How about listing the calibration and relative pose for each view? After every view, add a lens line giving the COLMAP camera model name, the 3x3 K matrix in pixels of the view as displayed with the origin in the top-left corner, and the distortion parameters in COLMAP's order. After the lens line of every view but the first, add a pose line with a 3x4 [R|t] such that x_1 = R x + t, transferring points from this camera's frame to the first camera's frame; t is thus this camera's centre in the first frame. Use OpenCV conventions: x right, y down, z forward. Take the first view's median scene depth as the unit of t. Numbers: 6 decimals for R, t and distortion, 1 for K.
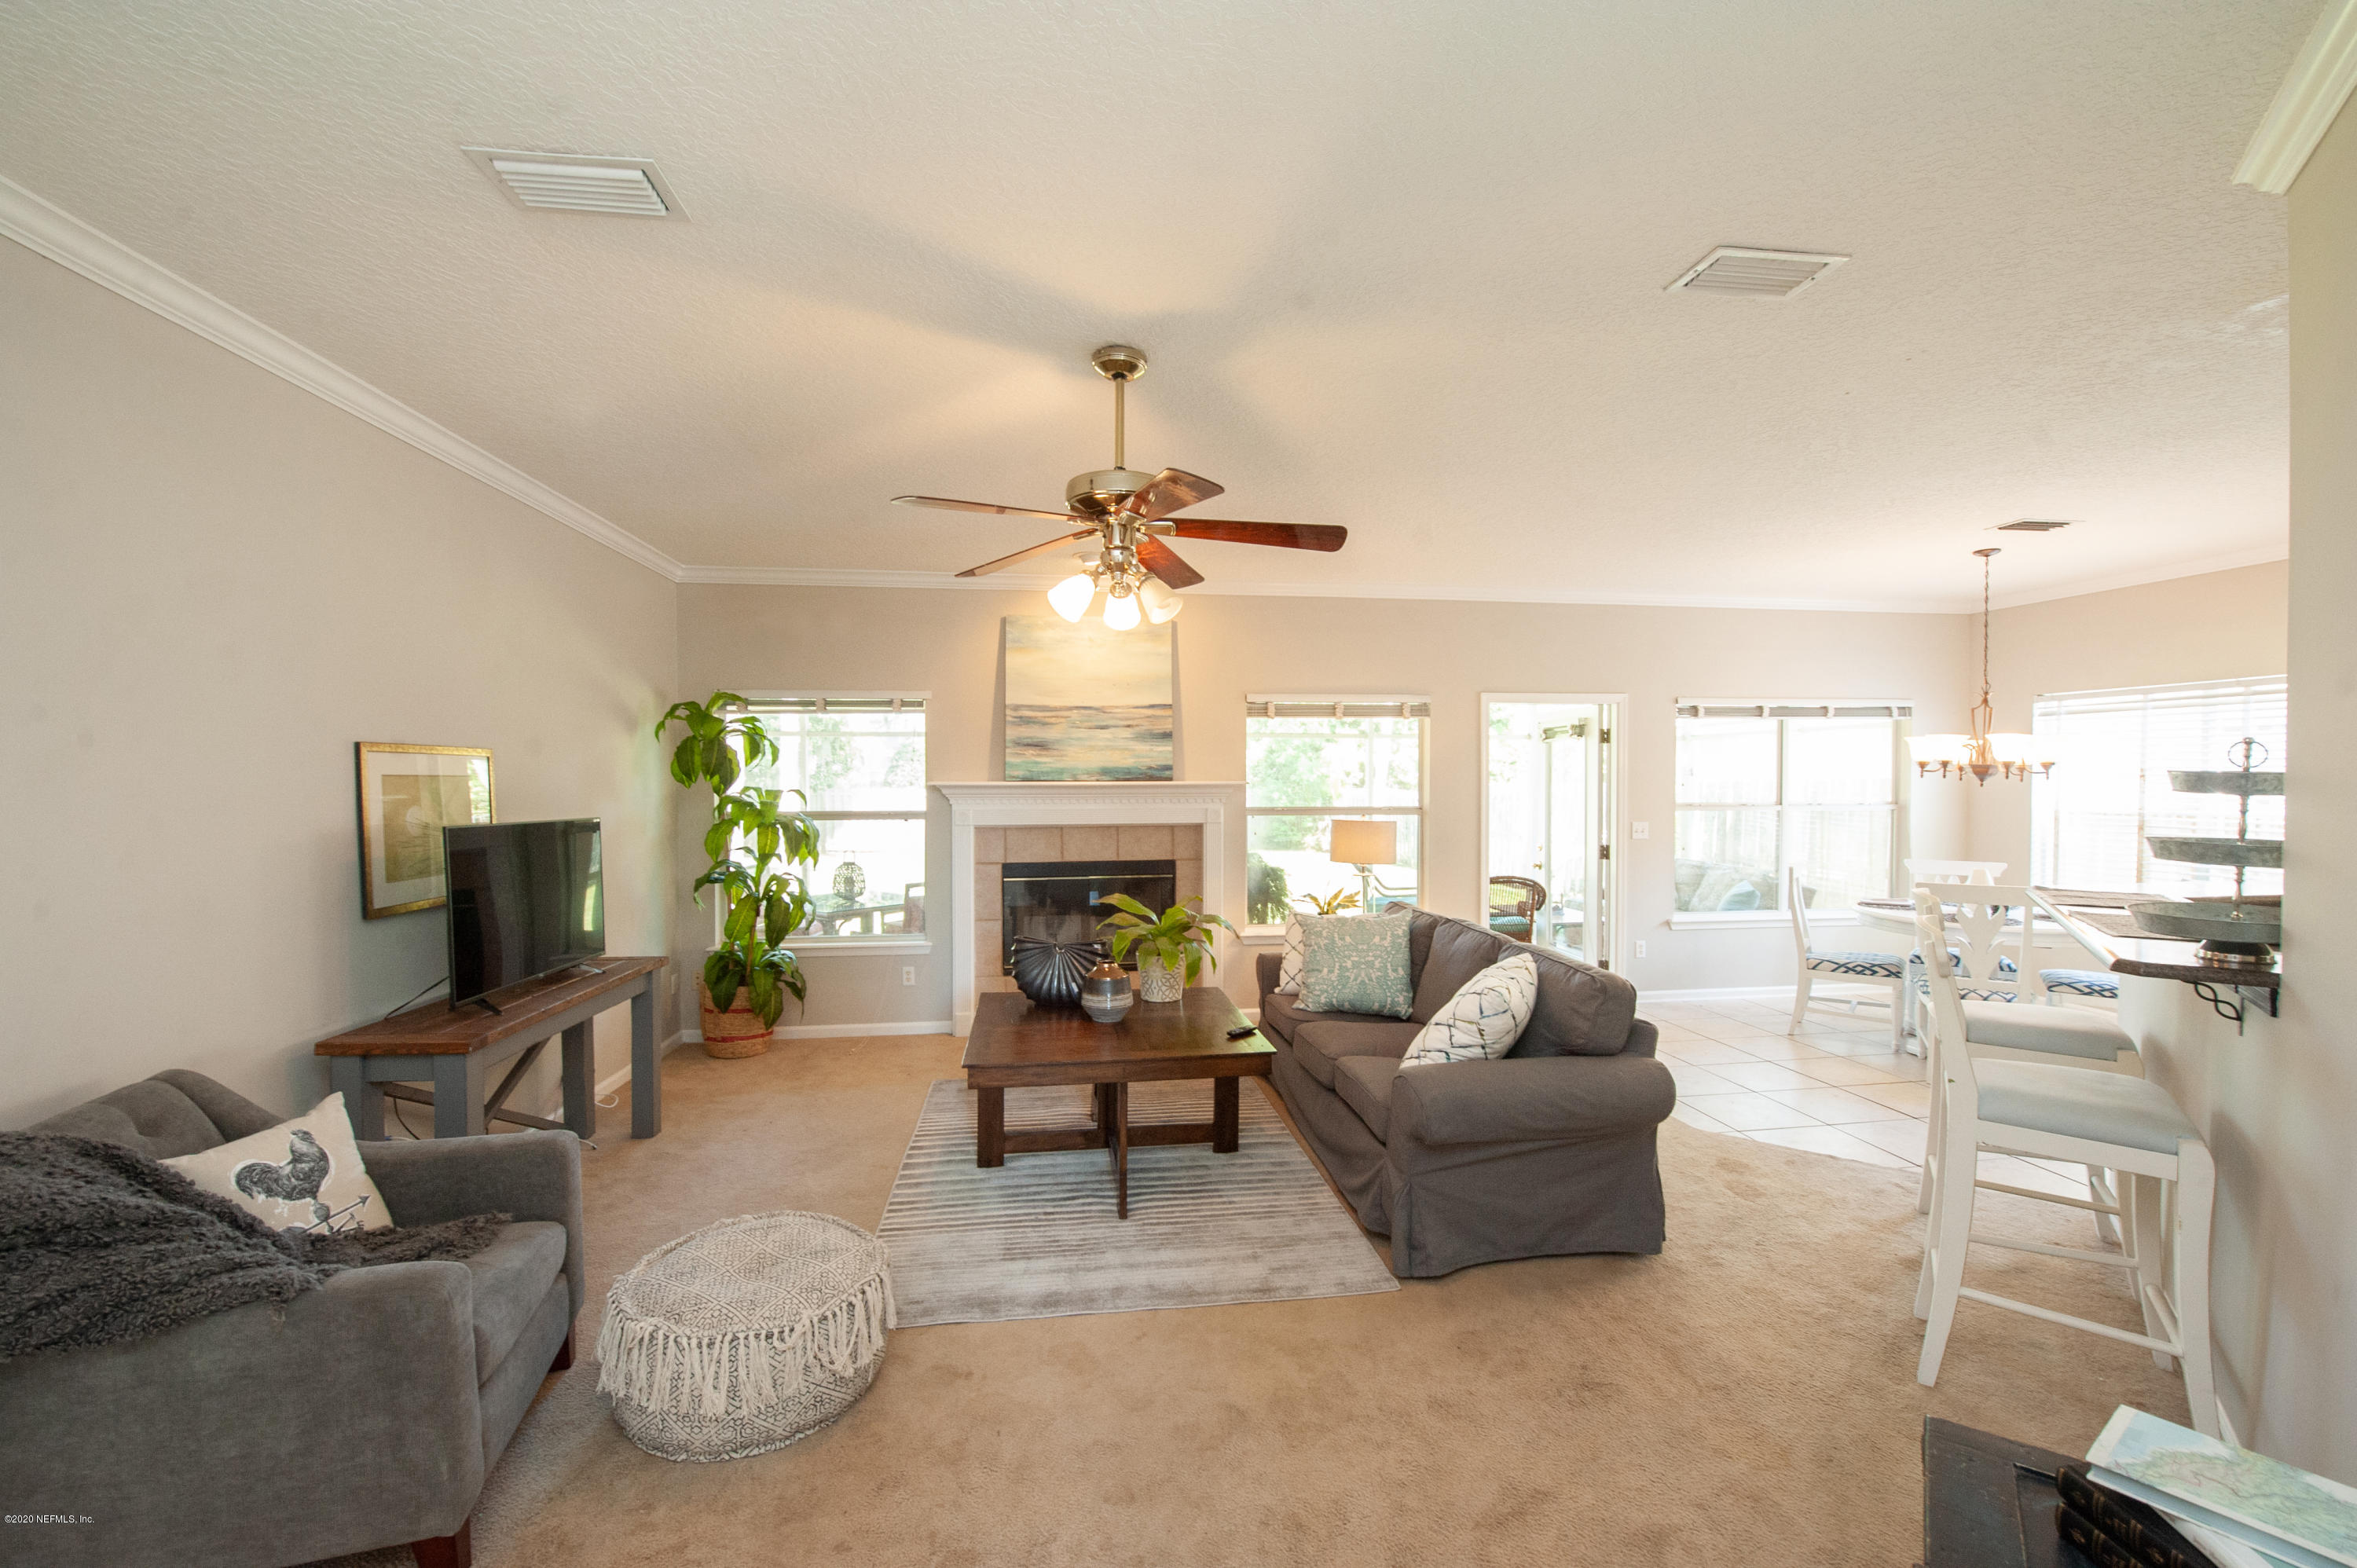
lens RADIAL K [[937.1, 0, 1184.4], [0, 937.1, 799.5], [0, 0, 1]] dist [-0.015229, -0.002674]
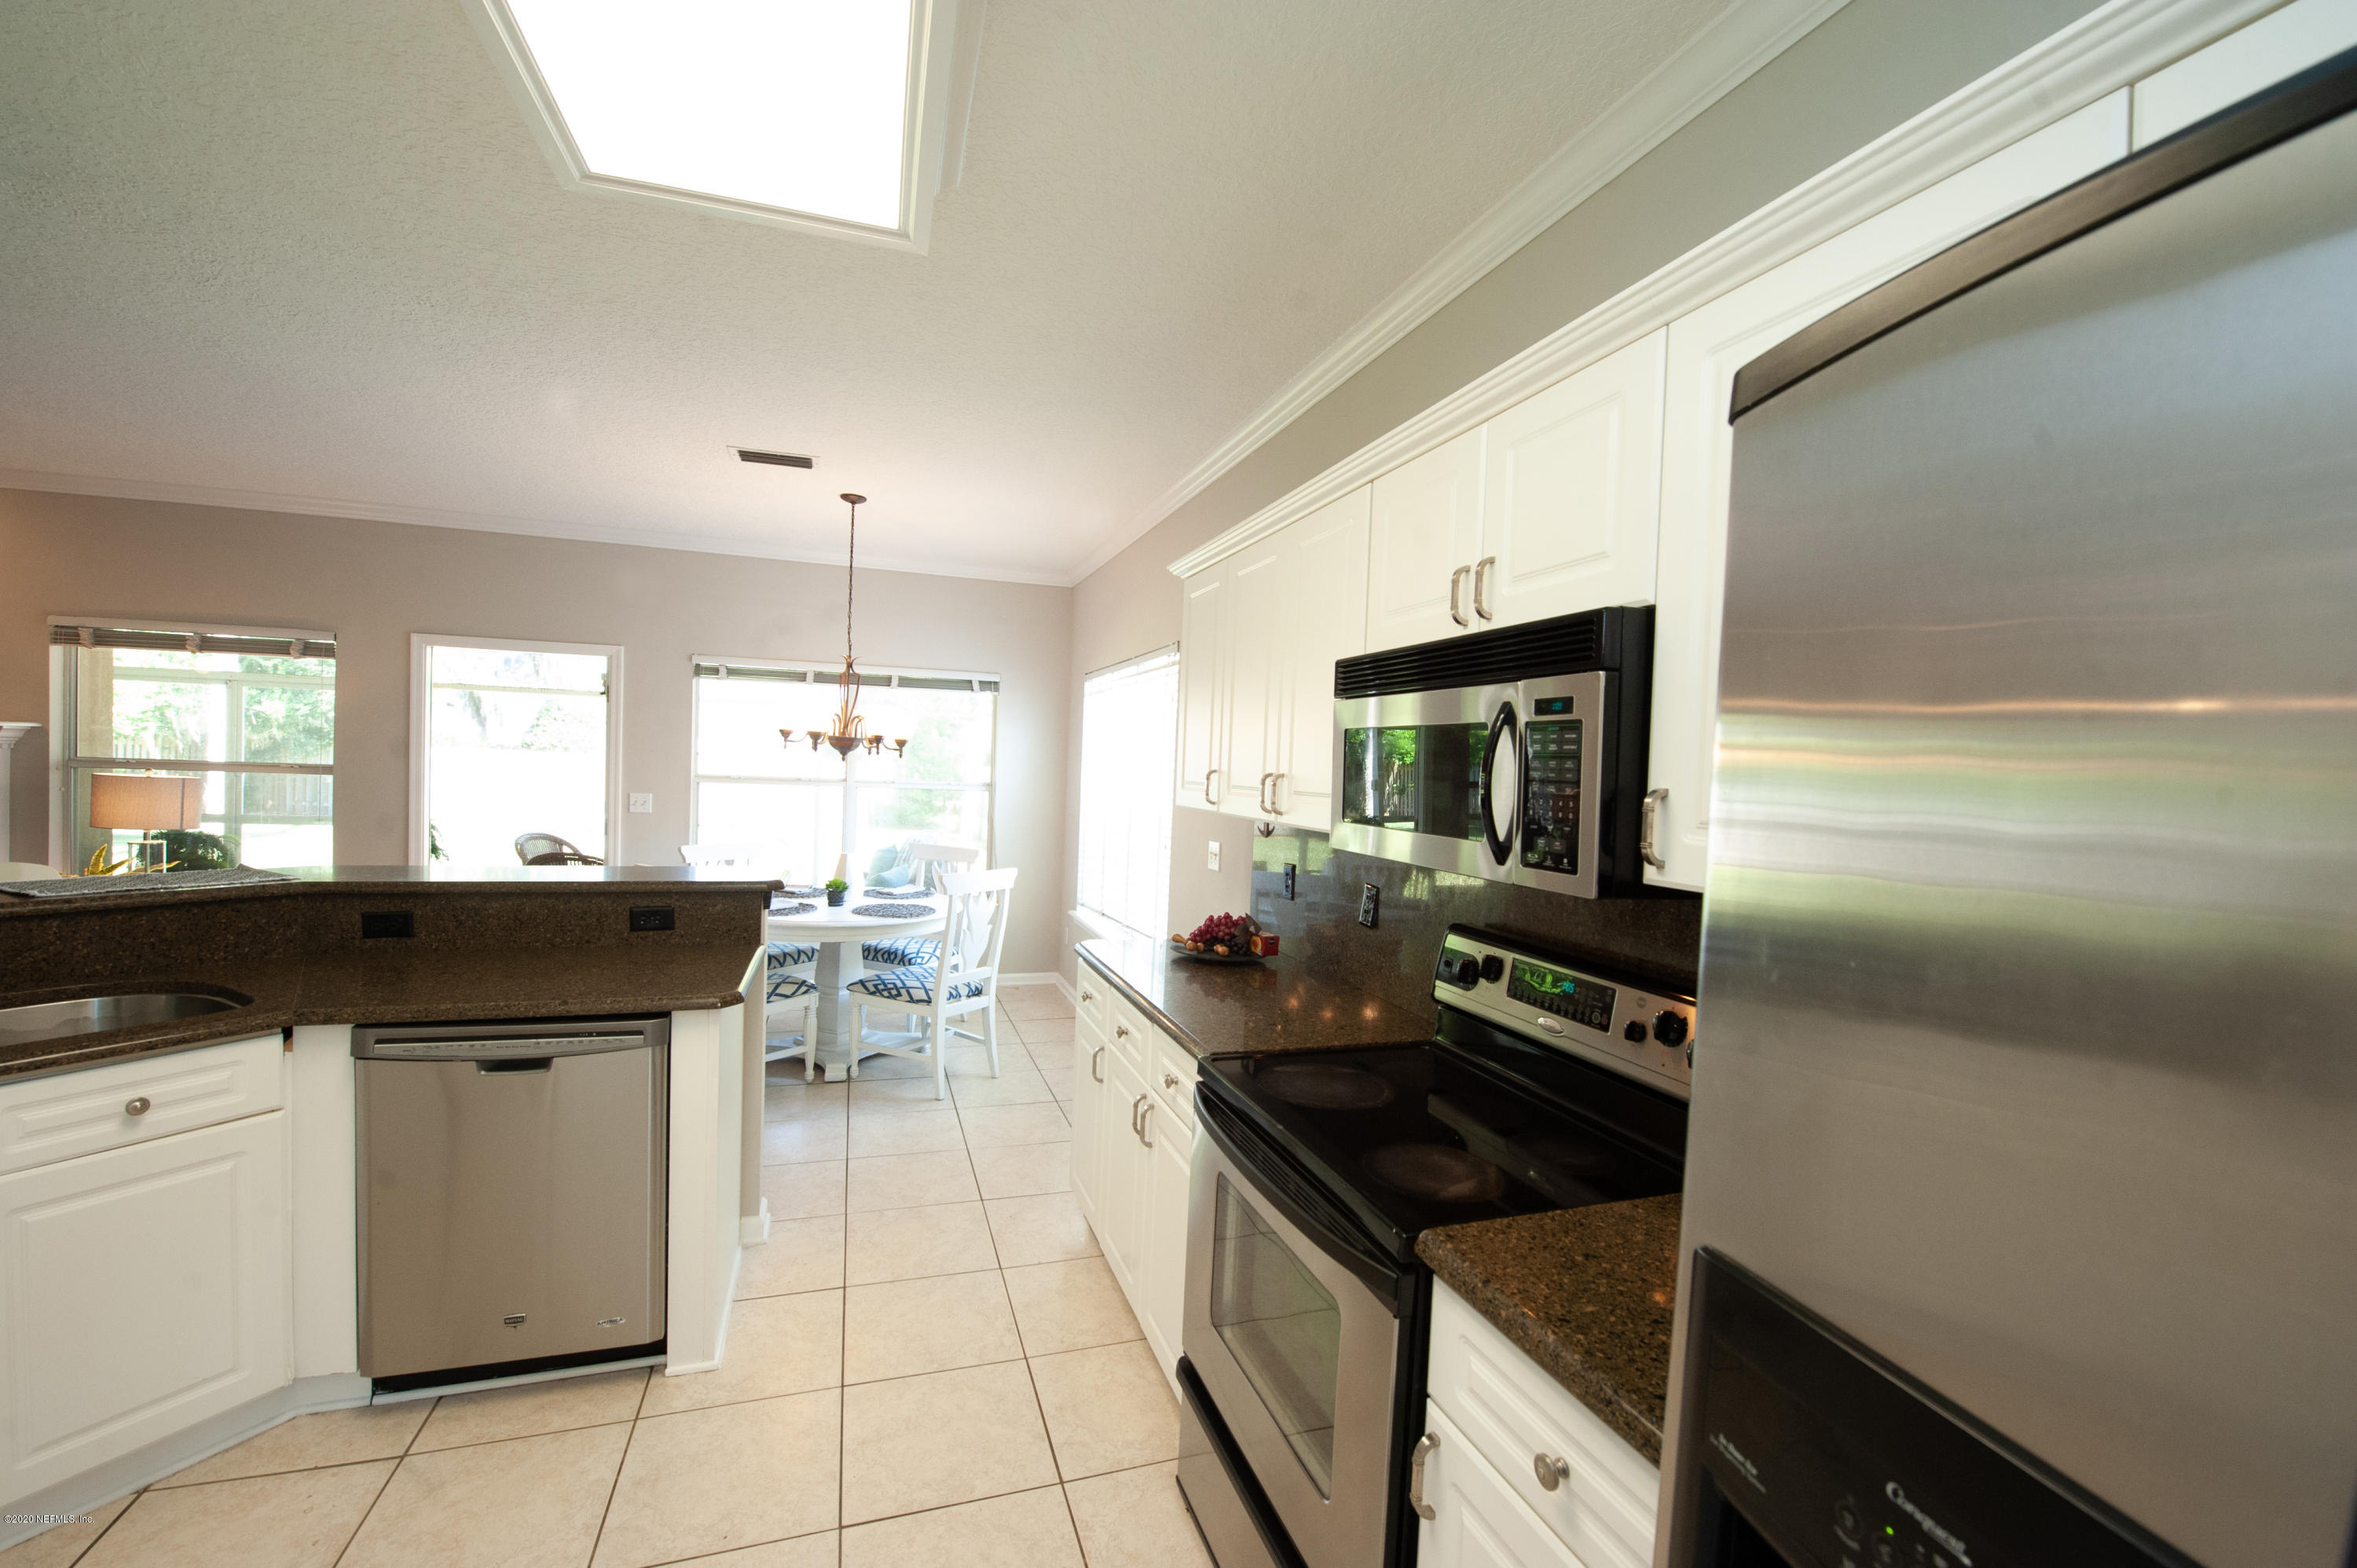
lens RADIAL K [[937.1, 0, 1180.7], [0, 937.1, 799.1], [0, 0, 1]] dist [-0.015229, -0.002674]
pose [[0.979605, 0.033136, 0.198182, 1.379548], [-0.036129, 0.999281, 0.011502, 0.001807], [-0.197658, -0.018427, 0.980098, 0.065161]]
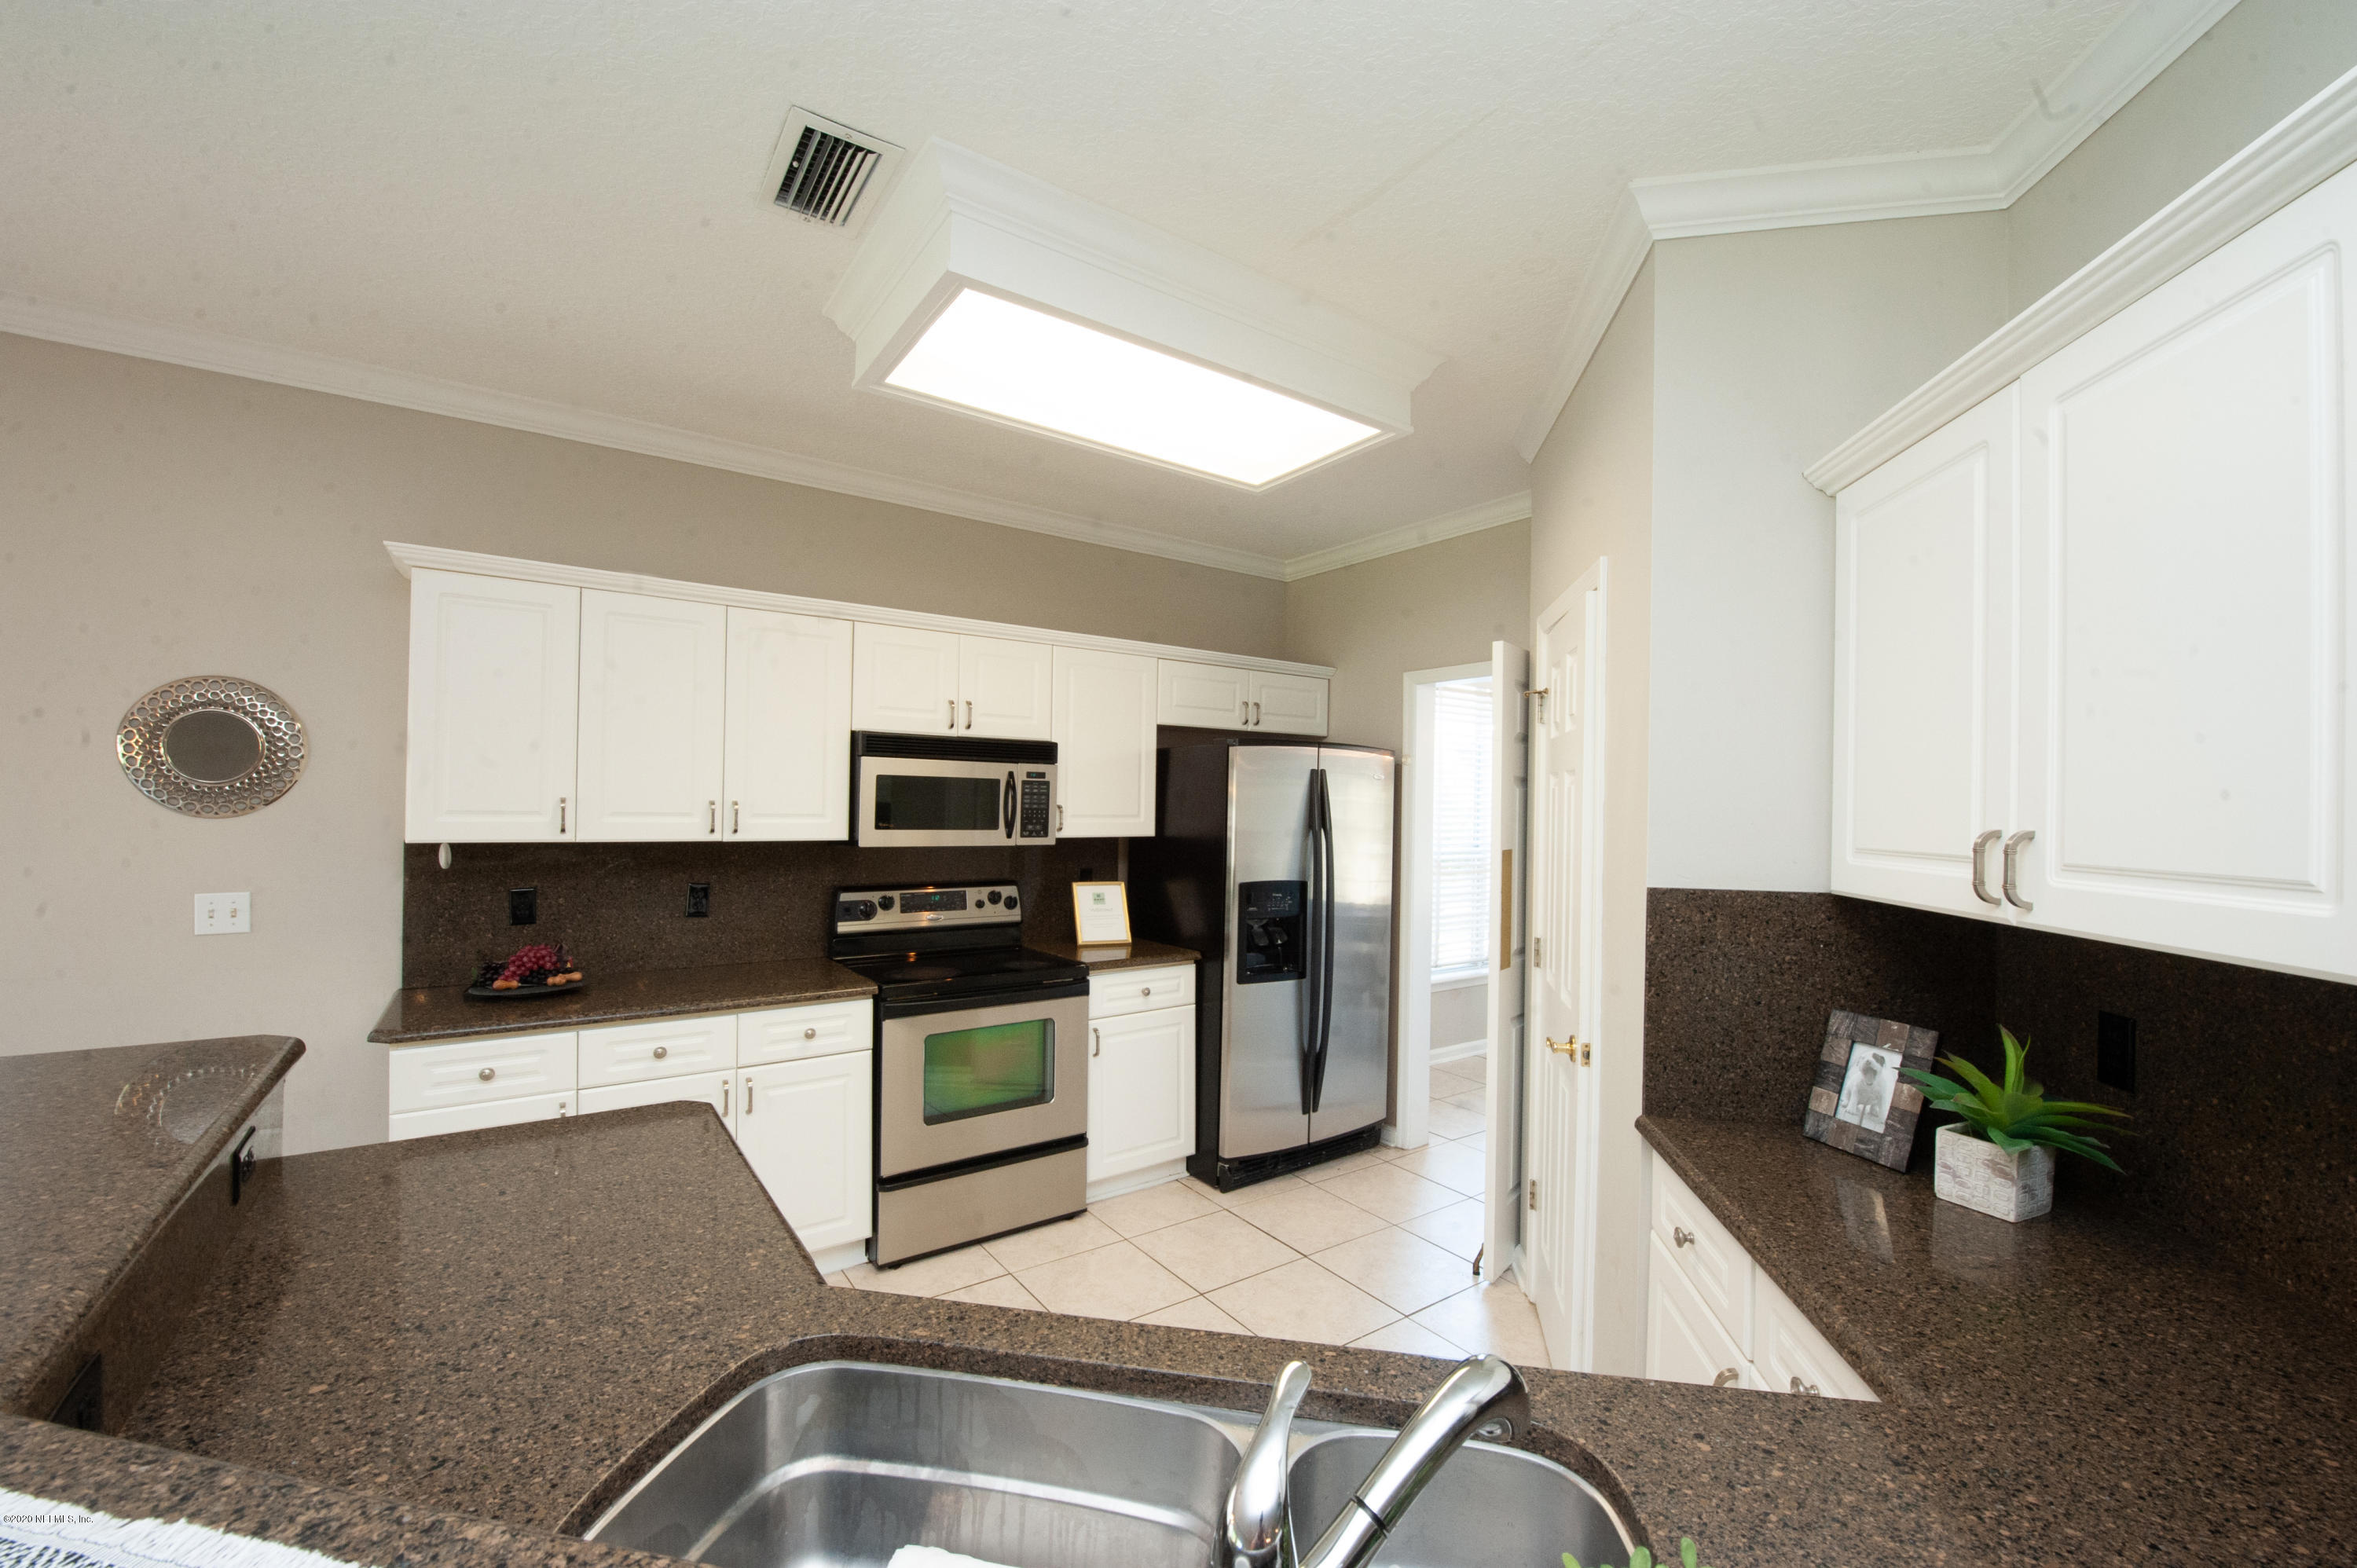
lens RADIAL K [[937.1, 0, 1186.8], [0, 937.1, 789.2], [0, 0, 1]] dist [-0.015229, -0.002674]
pose [[-0.467226, 0.004886, 0.884124, 0.665972], [0.002794, 0.999988, -0.004050, -0.016554], [-0.884134, 0.000578, -0.467234, 0.703393]]
